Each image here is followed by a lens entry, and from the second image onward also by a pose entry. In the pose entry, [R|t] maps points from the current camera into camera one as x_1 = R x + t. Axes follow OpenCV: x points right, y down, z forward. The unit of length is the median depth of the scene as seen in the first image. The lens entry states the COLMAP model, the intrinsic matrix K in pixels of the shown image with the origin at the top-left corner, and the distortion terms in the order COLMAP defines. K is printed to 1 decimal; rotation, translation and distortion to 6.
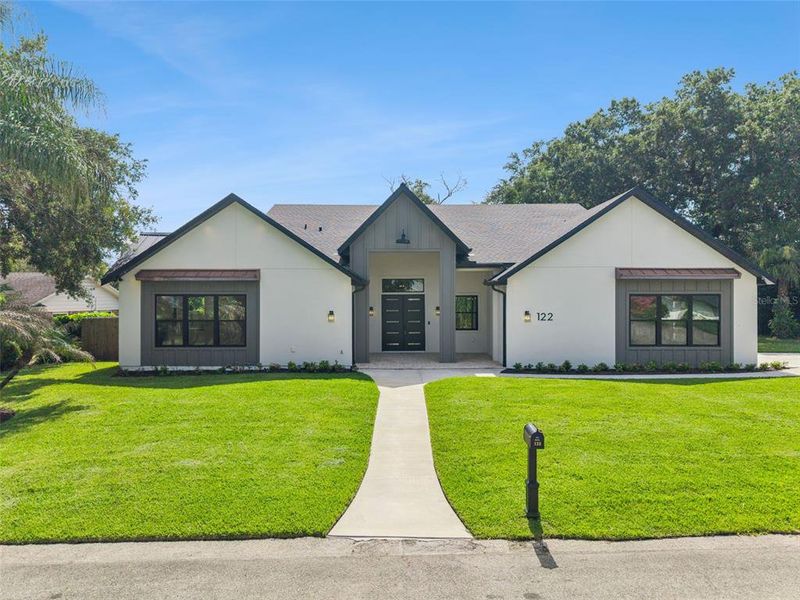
lens RADIAL K [[554.0, 0, 400.0], [0, 554.0, 300.0], [0, 0, 1]] dist [0.004882, -0.002649]
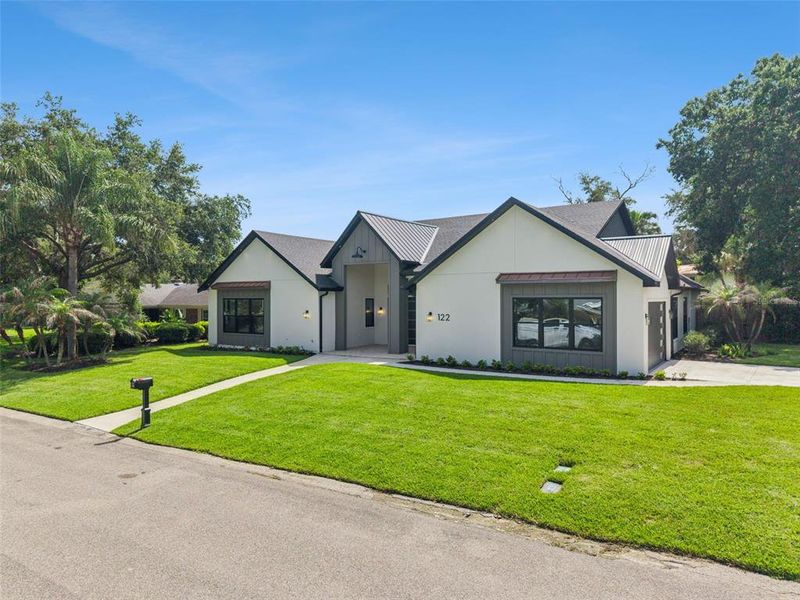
lens RADIAL K [[554.0, 0, 400.0], [0, 554.0, 300.0], [0, 0, 1]] dist [0.004882, -0.002649]
pose [[0.819026, 0.000175, -0.573757, 0.848646], [0.004257, 0.999971, 0.006381, -0.013387], [0.573741, -0.007668, 0.819001, 0.009620]]
